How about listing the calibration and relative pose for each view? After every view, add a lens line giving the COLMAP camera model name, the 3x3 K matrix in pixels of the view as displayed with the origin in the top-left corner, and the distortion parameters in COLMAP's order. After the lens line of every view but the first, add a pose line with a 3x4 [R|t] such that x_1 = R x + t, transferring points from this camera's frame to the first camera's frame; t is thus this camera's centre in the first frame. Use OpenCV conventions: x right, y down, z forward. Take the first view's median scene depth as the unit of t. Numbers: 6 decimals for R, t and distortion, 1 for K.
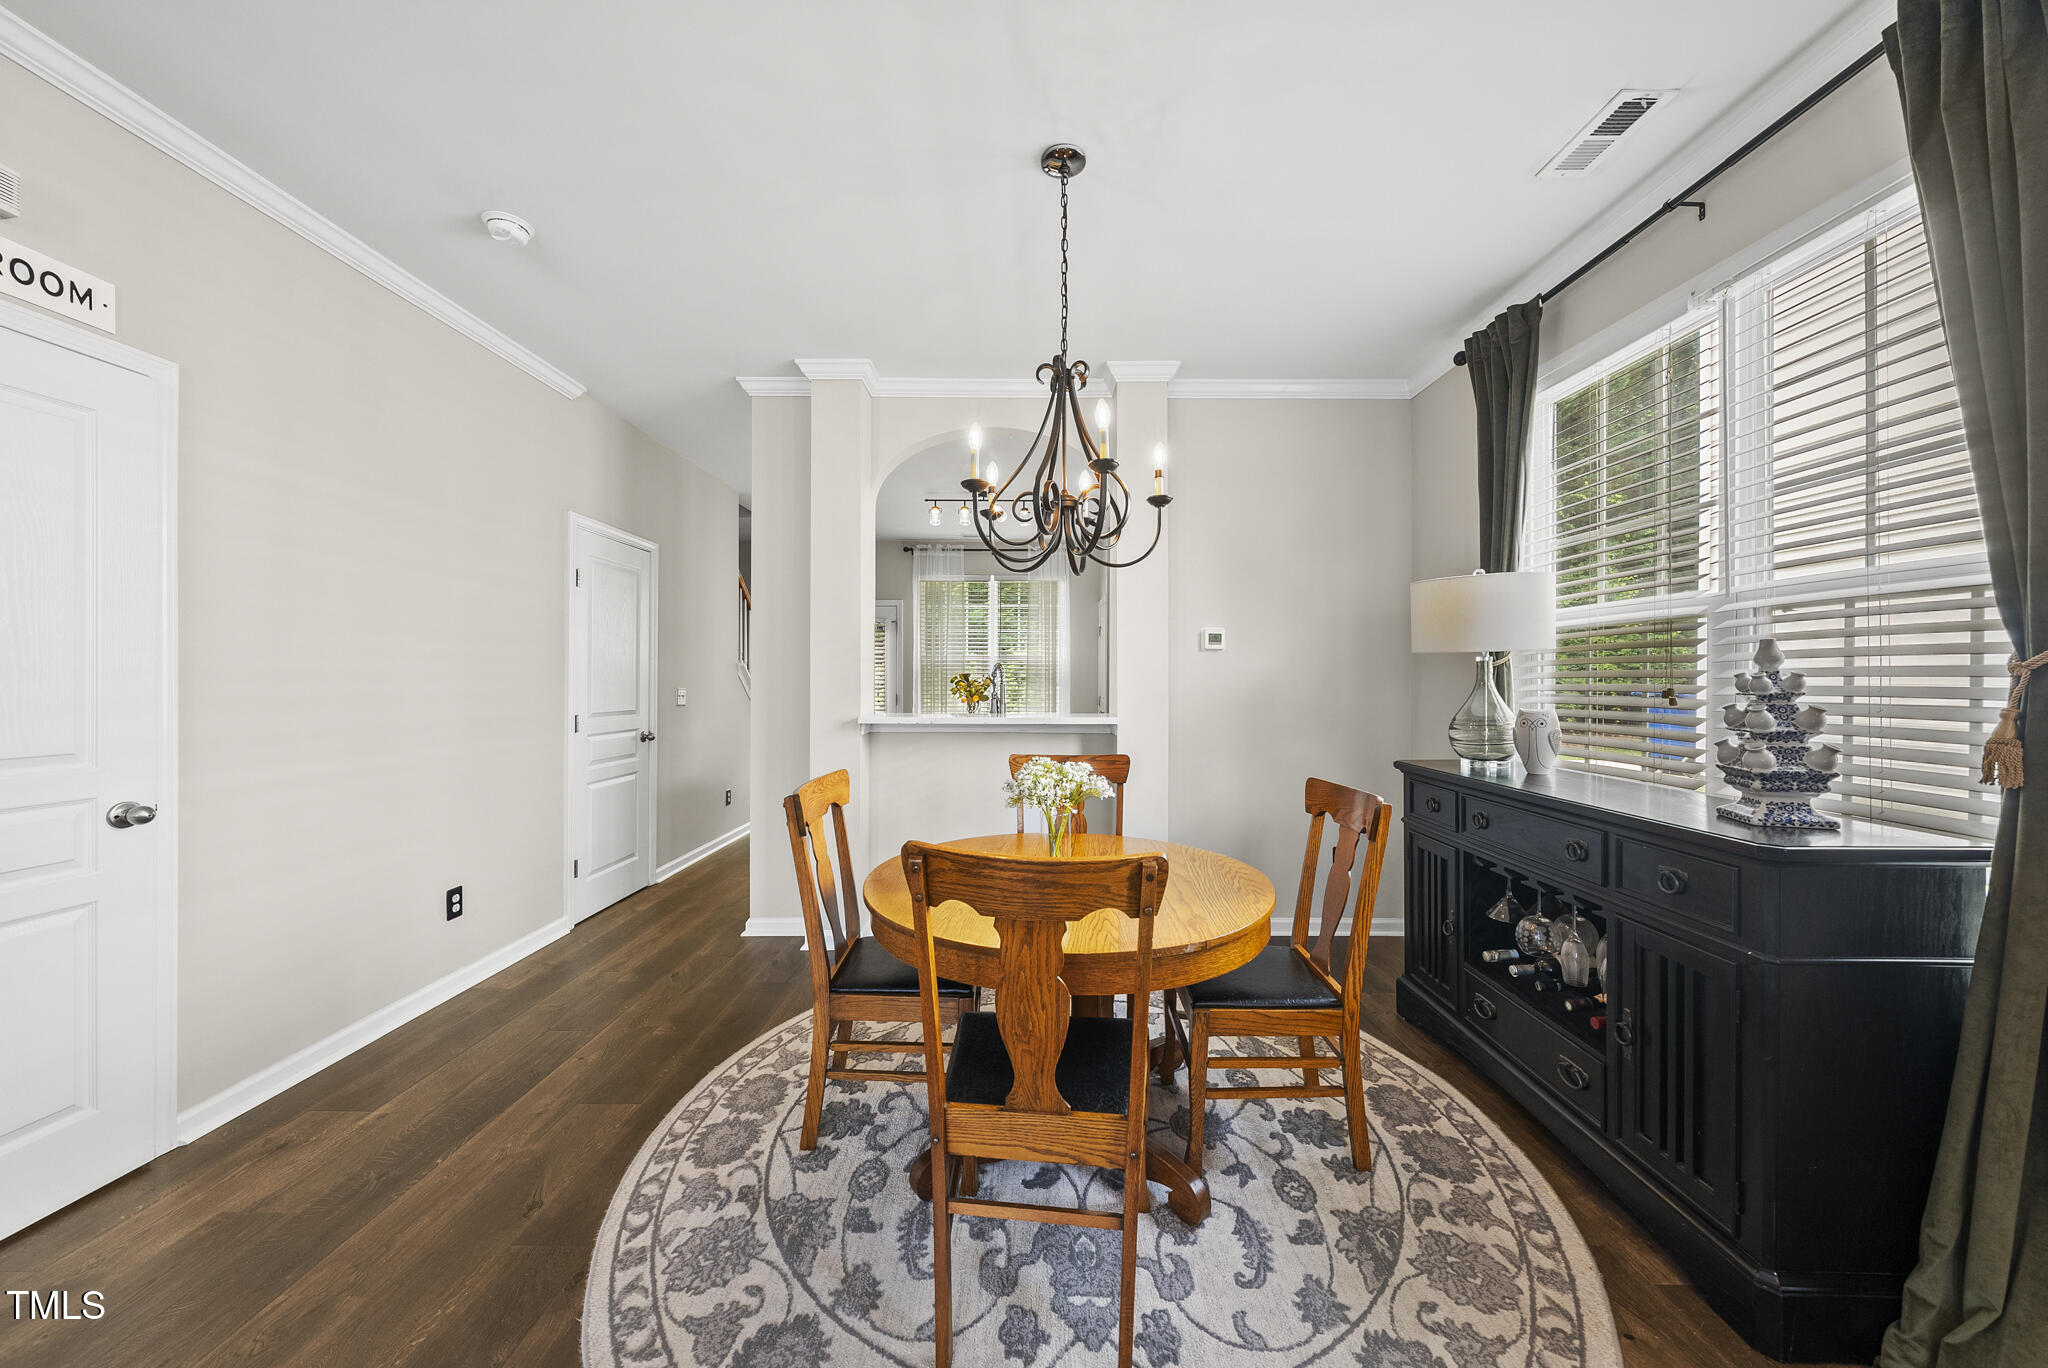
lens RADIAL K [[706.9, 0, 1024.0], [0, 706.9, 684.0], [0, 0, 1]] dist [-0.001572, -0.000120]
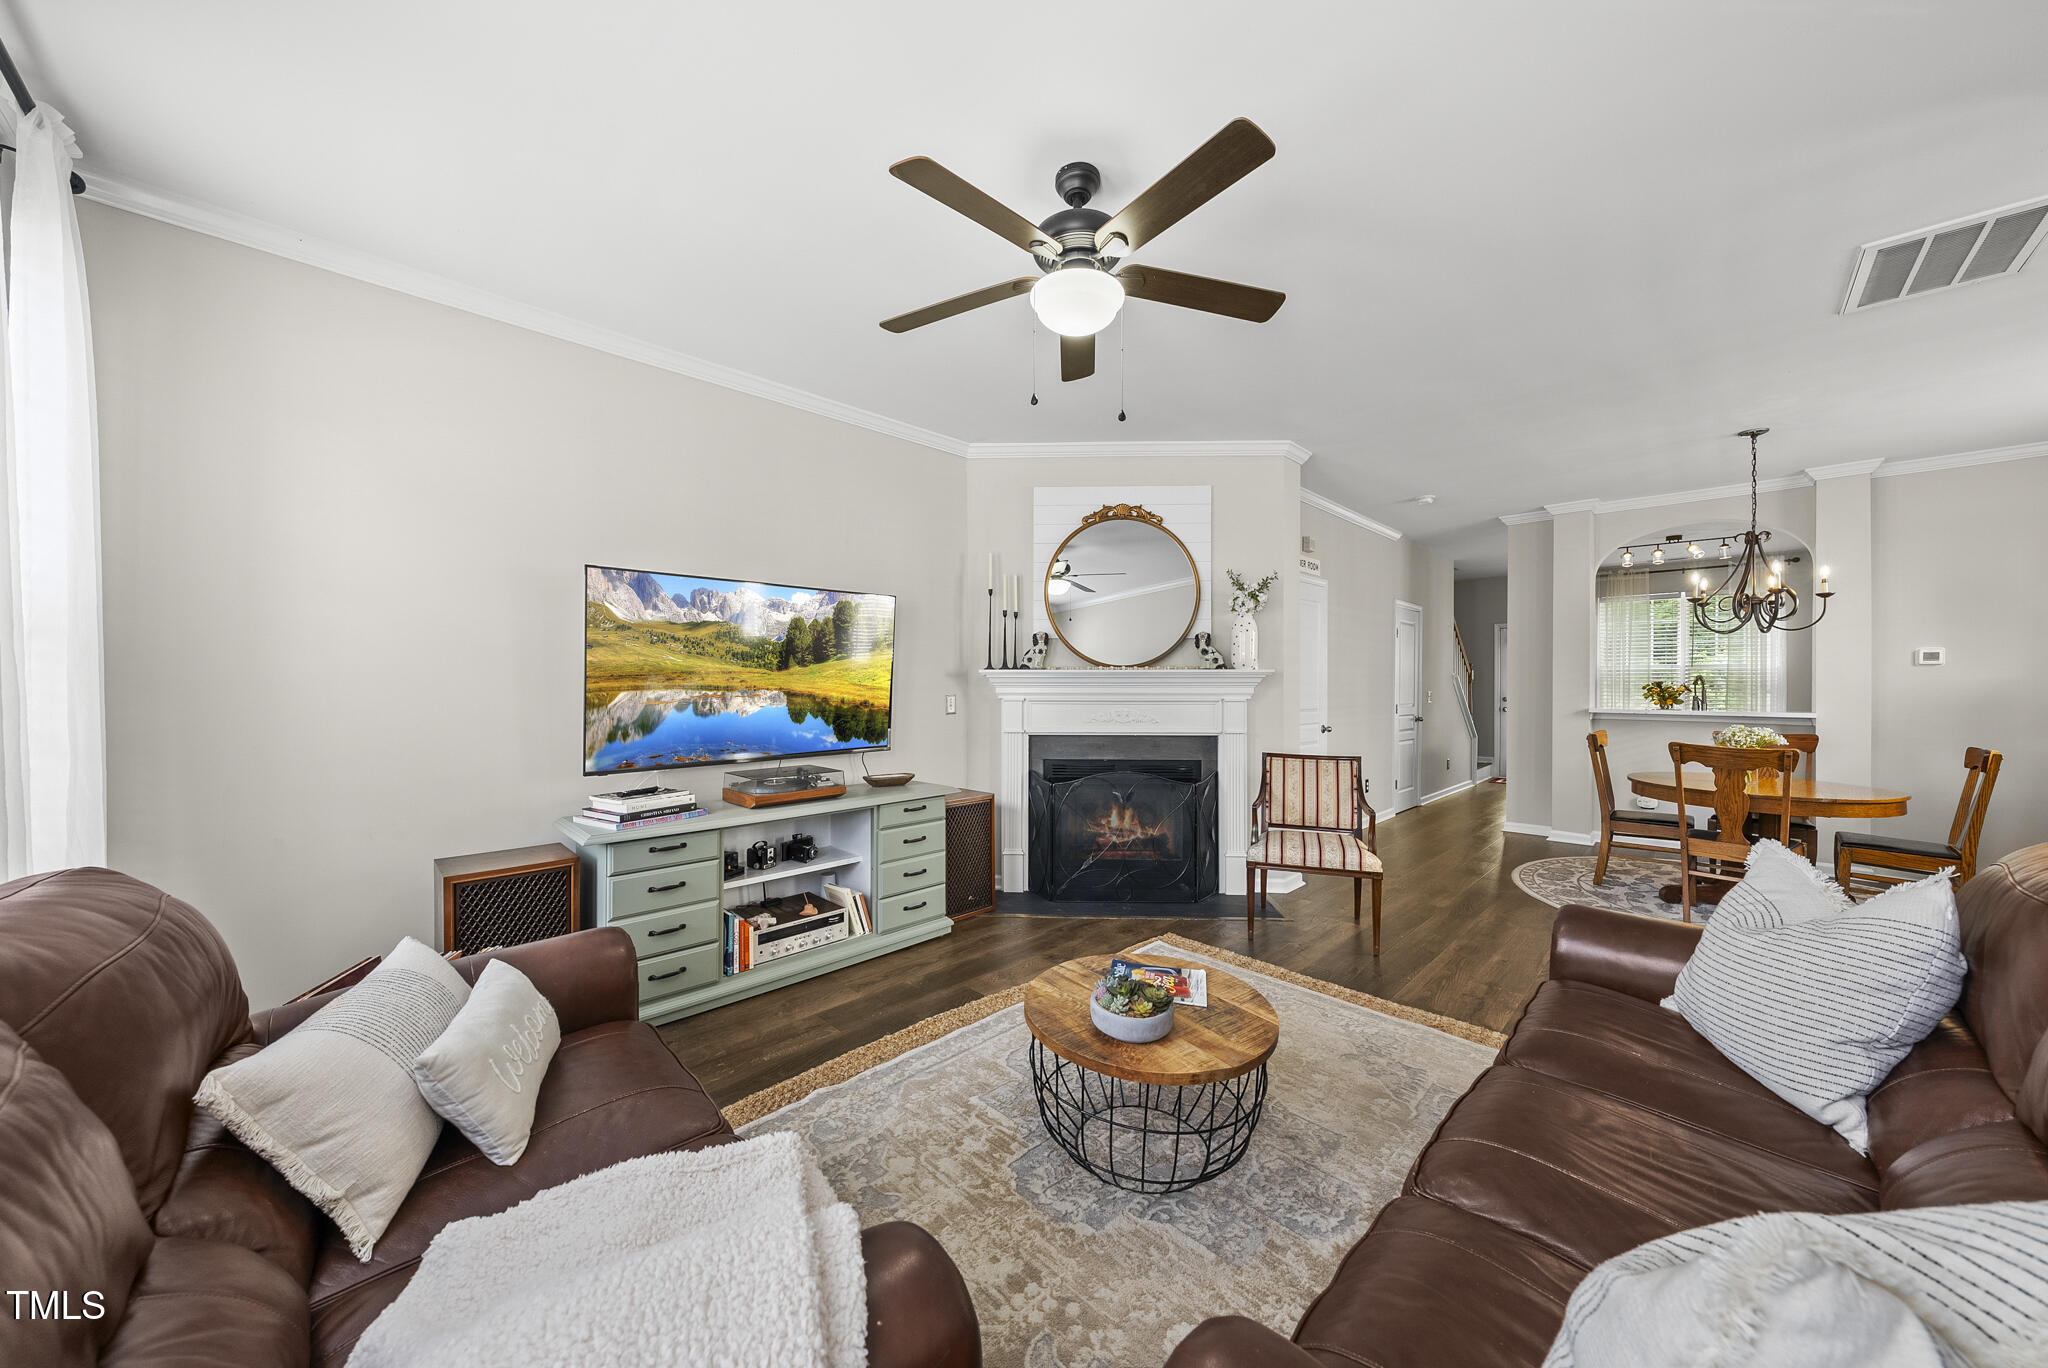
lens RADIAL K [[706.9, 0, 1024.0], [0, 706.9, 684.0], [0, 0, 1]] dist [-0.001572, -0.000120]
pose [[0.711906, 0.002022, -0.702272, -0.011689], [-0.006962, 0.999967, -0.004179, 0.006991], [0.702240, 0.007865, 0.711897, -1.814583]]
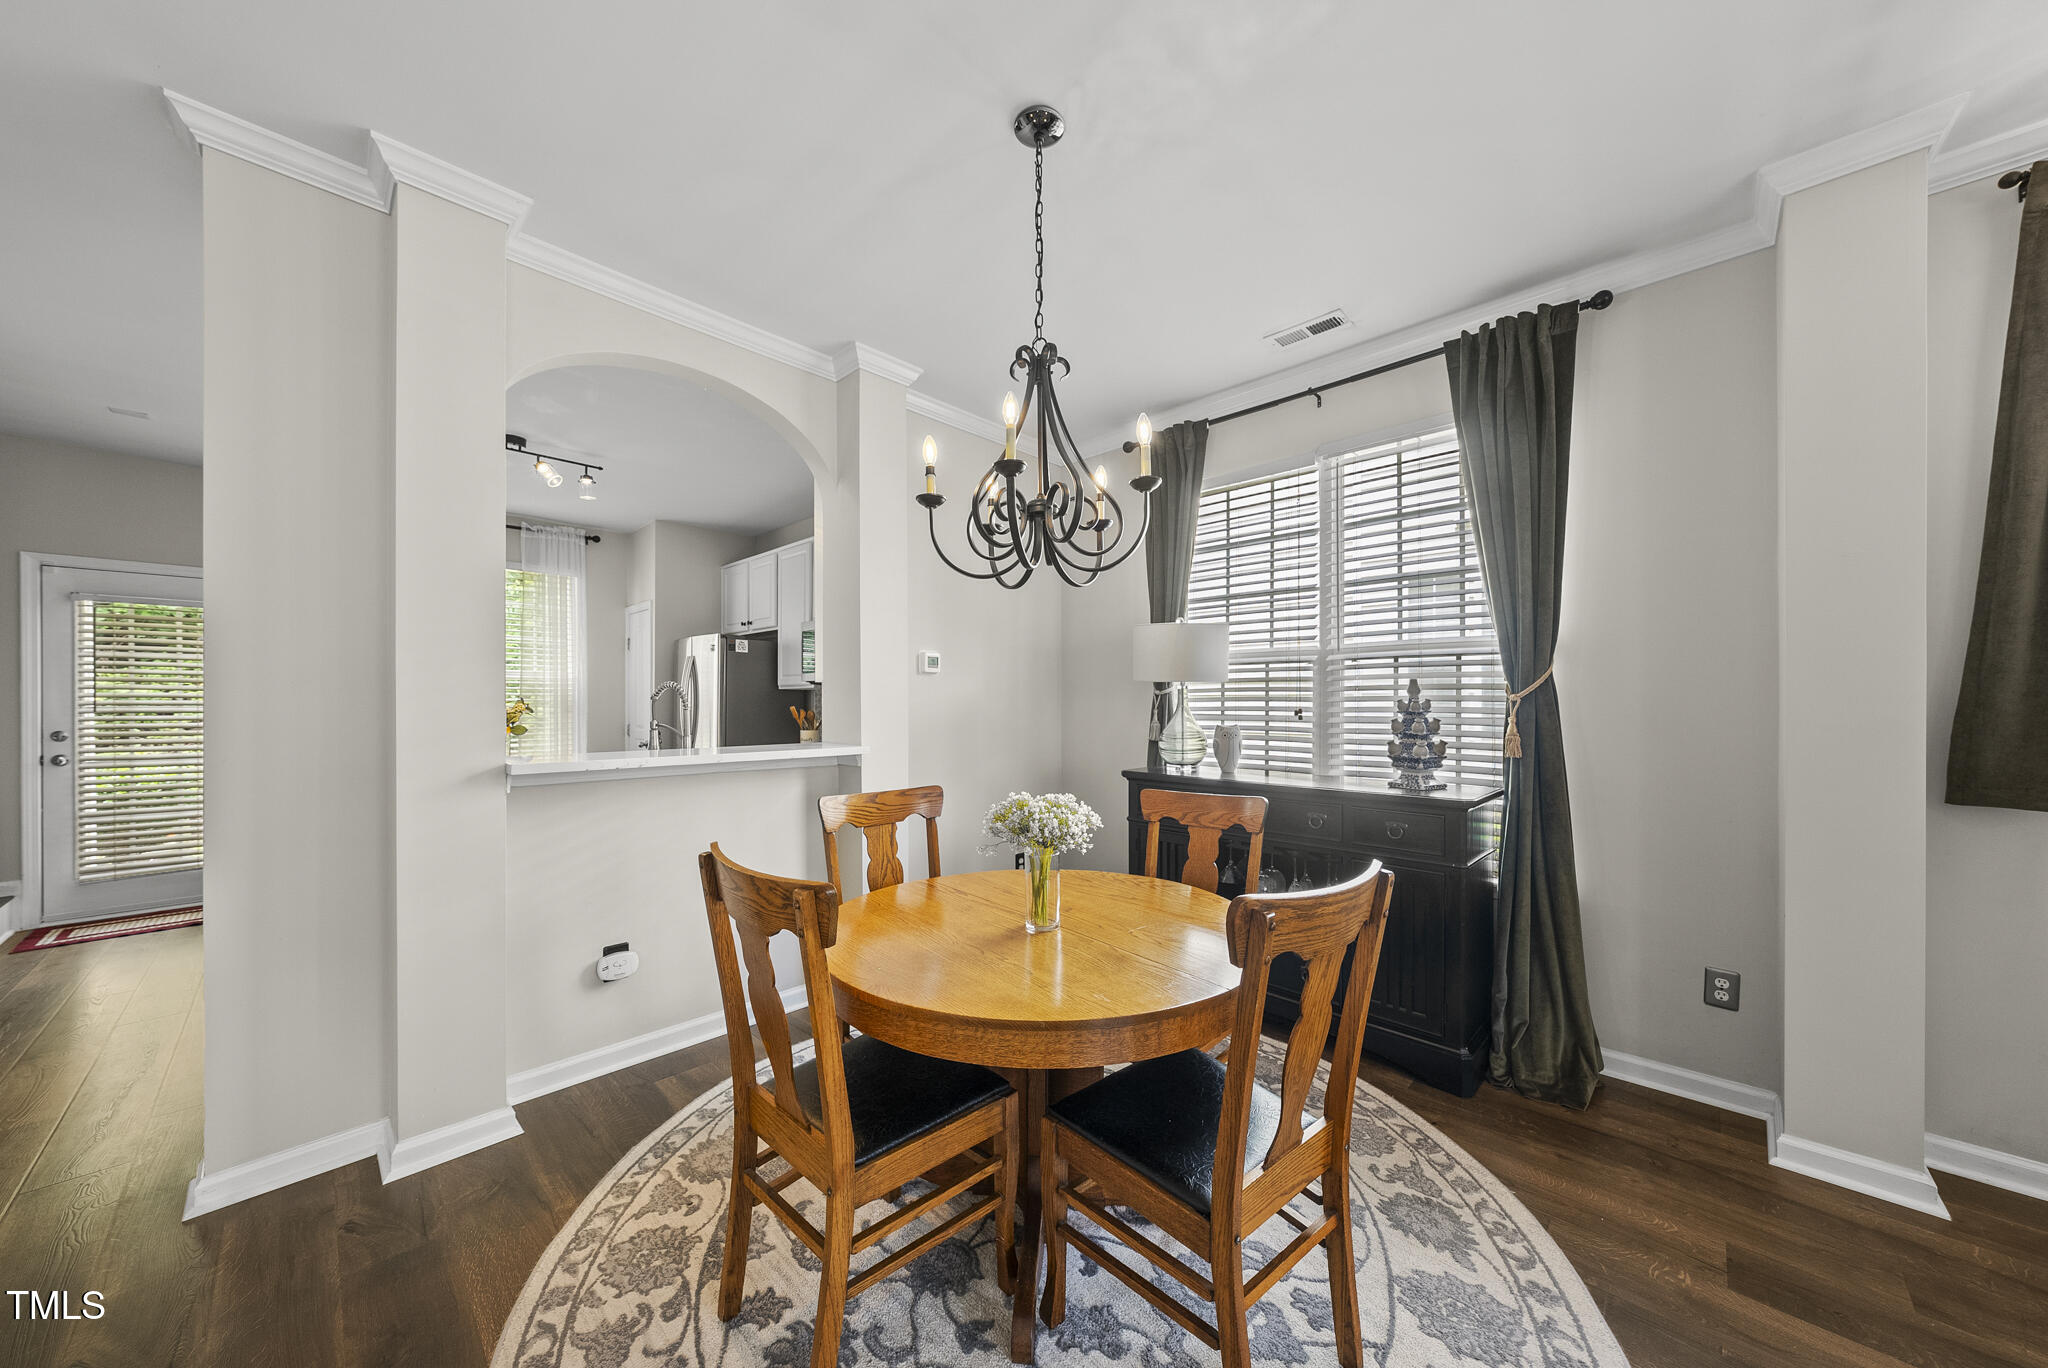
lens RADIAL K [[705.5, 0, 1029.5], [0, 705.5, 709.1], [0, 0, 1]] dist [-0.001189, -0.000034]
pose [[0.688609, -0.009057, 0.725077, -0.582195], [0.006665, 0.999959, 0.006161, -0.006594], [-0.725103, 0.000590, 0.688641, 0.374898]]
